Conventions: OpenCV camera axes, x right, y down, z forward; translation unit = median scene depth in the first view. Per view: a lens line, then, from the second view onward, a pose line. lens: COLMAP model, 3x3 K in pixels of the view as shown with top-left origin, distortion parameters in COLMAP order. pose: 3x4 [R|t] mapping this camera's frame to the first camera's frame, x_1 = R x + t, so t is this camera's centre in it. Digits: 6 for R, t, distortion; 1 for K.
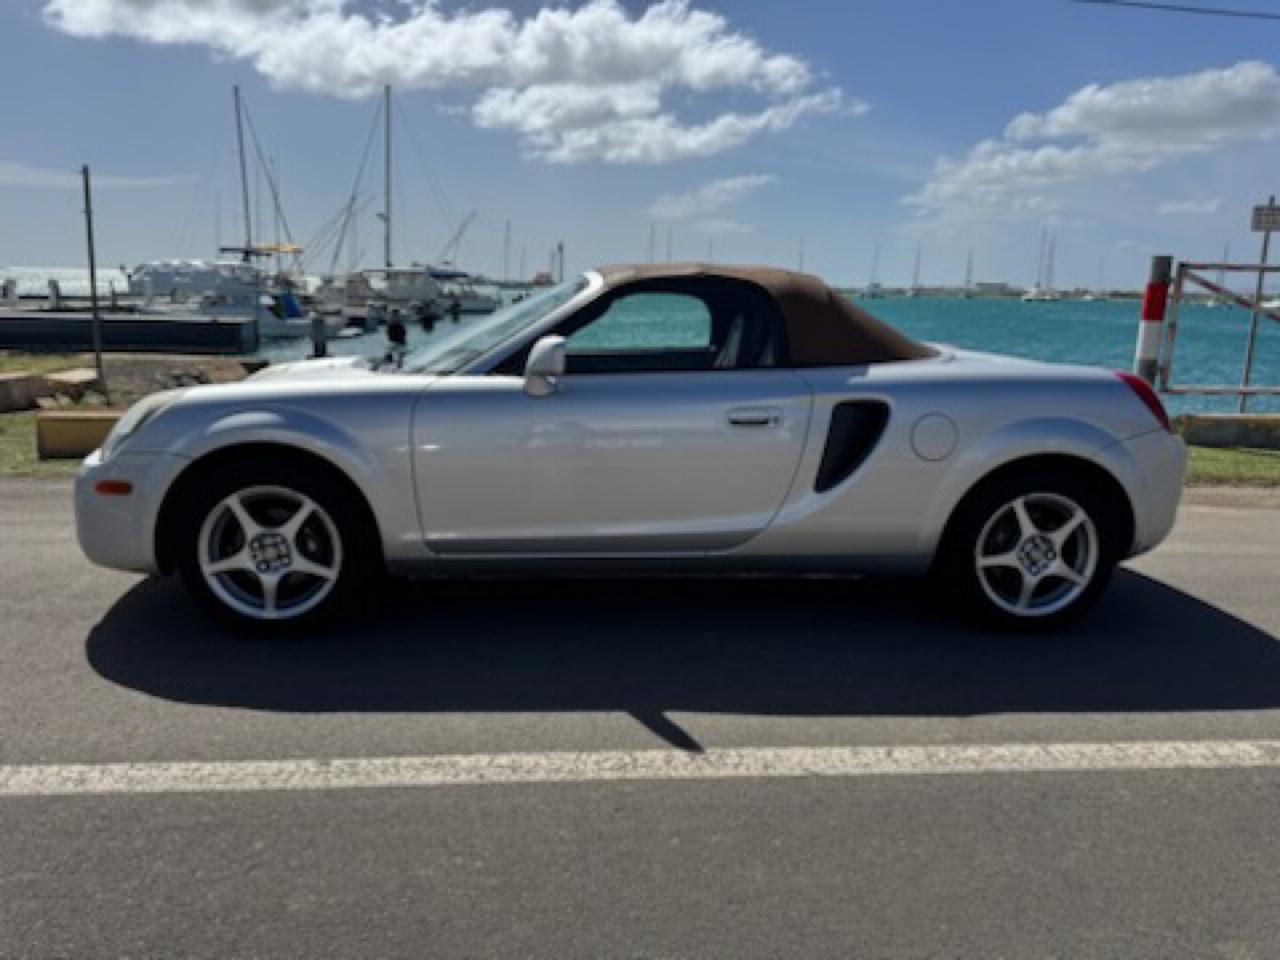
lens RADIAL K [[918.8, 0, 641.3], [0, 918.8, 472.0], [0, 0, 1]] dist [0.014040, -0.020027]
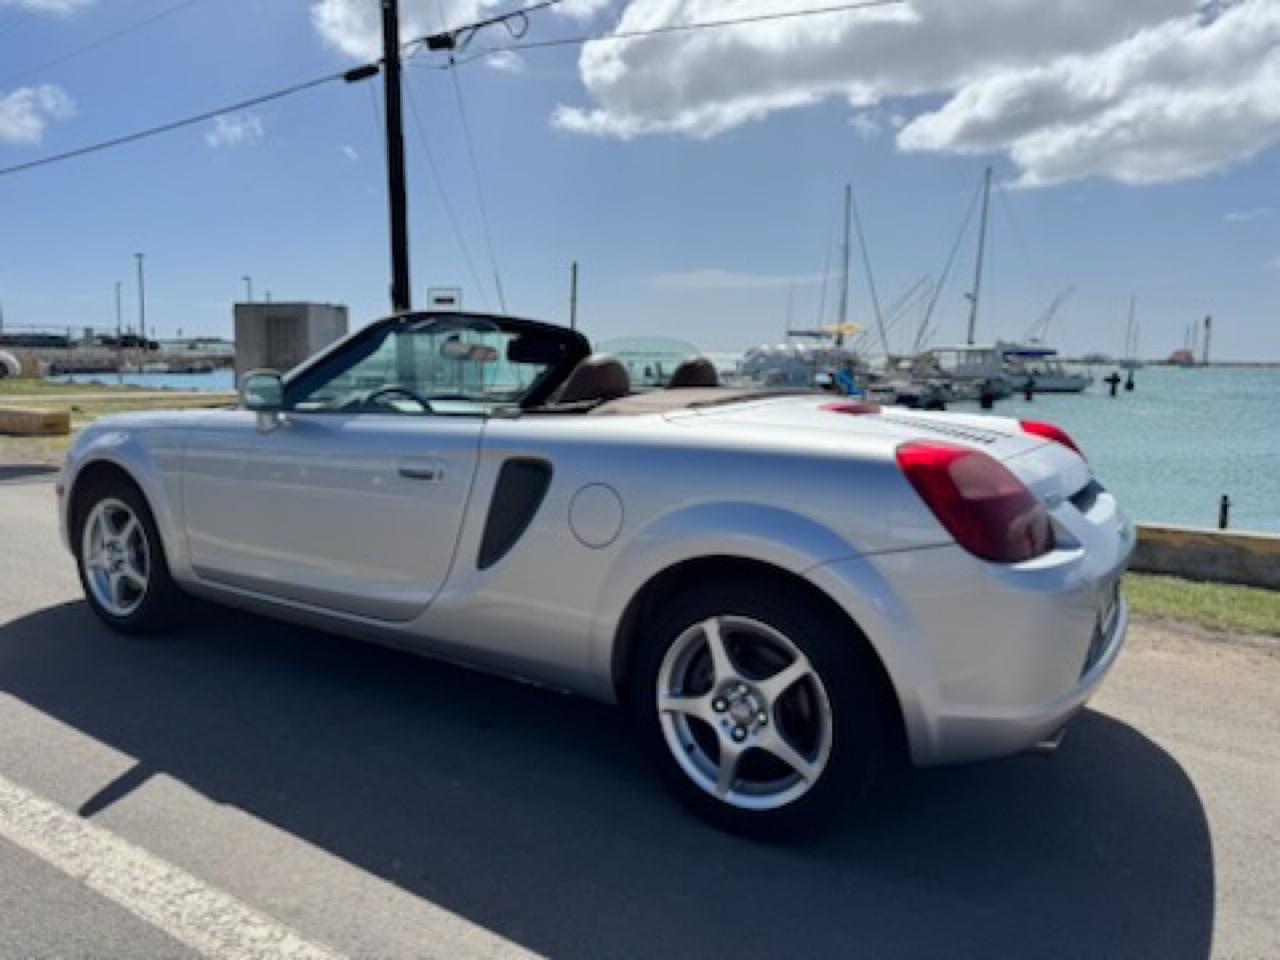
lens RADIAL K [[911.1, 0, 641.9], [0, 911.1, 467.9], [0, 0, 1]] dist [0.014730, -0.021411]
pose [[0.800417, 0.062257, -0.596203, 0.946585], [-0.115072, 0.992052, -0.050896, -0.051356], [0.588296, 0.109344, 0.801219, 0.530601]]
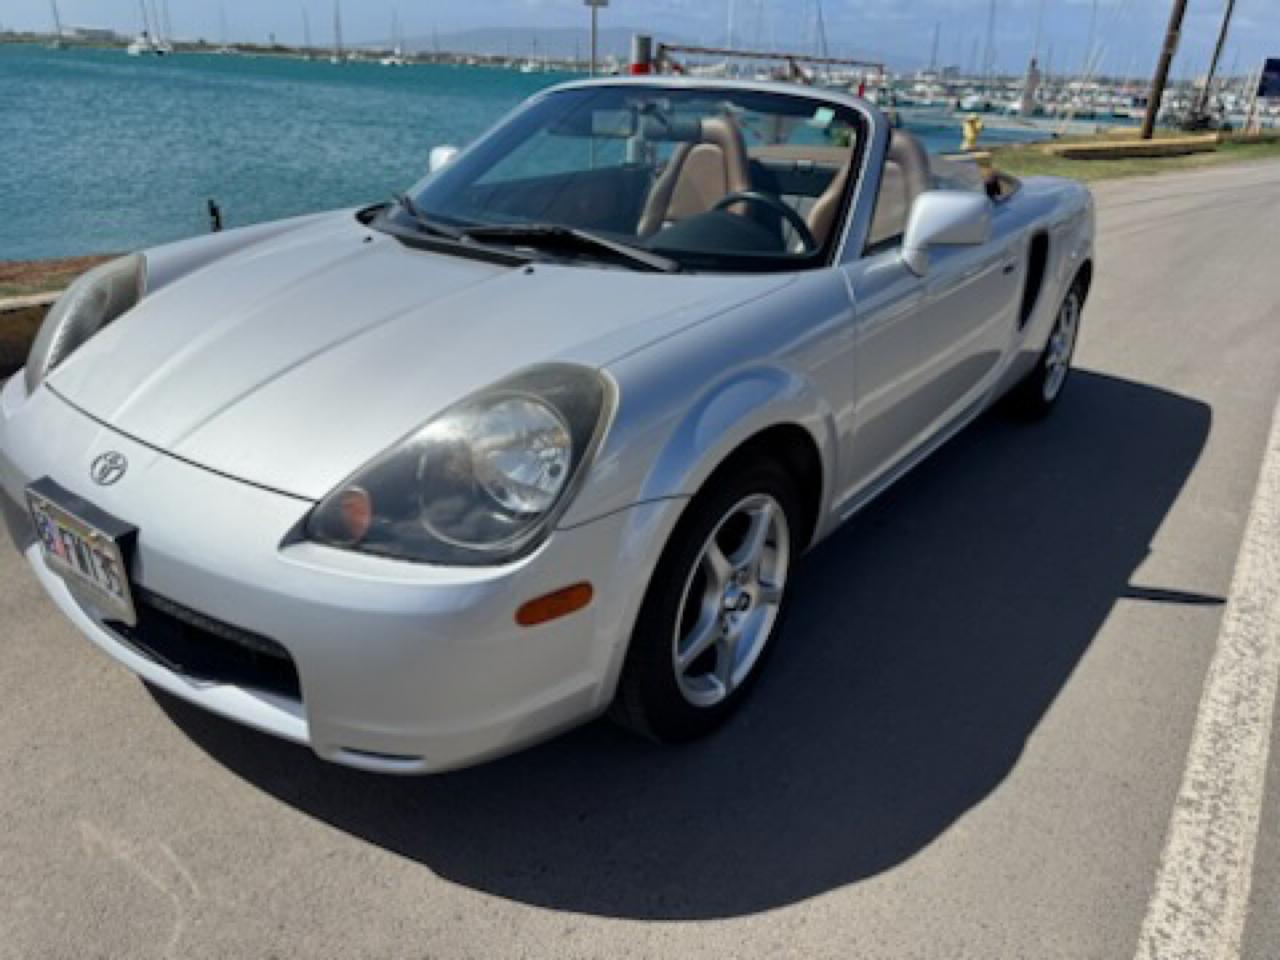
lens RADIAL K [[920.3, 0, 640.2], [0, 920.3, 483.8], [0, 0, 1]] dist [-0.002188, -0.003602]
pose [[0.657518, -0.302236, 0.690162, -0.983859], [0.118314, 0.946070, 0.301585, -0.205972], [-0.744091, -0.116642, 0.657816, 0.766829]]
